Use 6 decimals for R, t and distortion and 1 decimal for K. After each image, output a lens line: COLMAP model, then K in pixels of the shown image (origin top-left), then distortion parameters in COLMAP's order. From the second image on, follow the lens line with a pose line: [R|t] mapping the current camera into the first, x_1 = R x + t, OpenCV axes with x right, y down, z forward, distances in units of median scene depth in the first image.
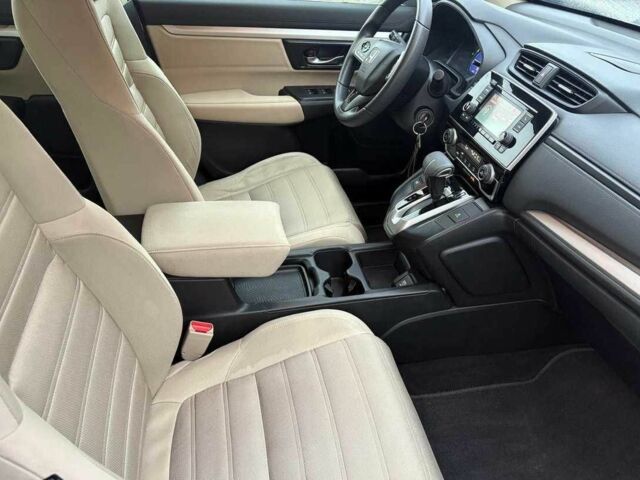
lens RADIAL K [[518.6, 0, 320.0], [0, 518.6, 264.7], [0, 0, 1]] dist [0.002090, -0.001648]
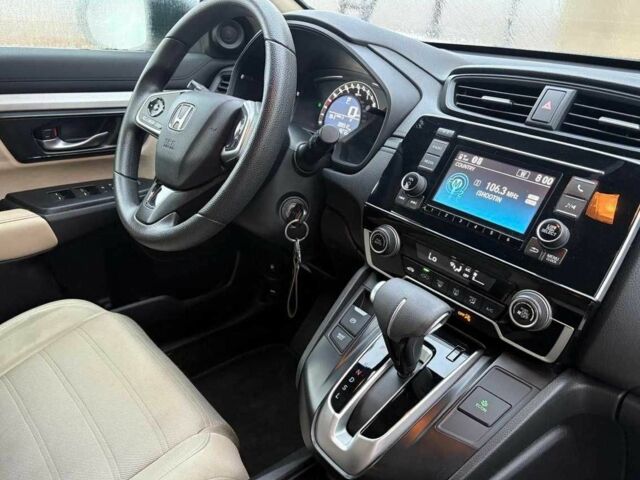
lens RADIAL K [[488.8, 0, 301.7], [0, 488.8, 239.9], [0, 0, 1]] dist [0.002699, 0.002054]
pose [[0.881500, -0.194170, 0.430413, -0.035728], [0.267600, 0.956452, -0.116574, -0.212280], [-0.389034, 0.217939, 0.895073, 0.588202]]
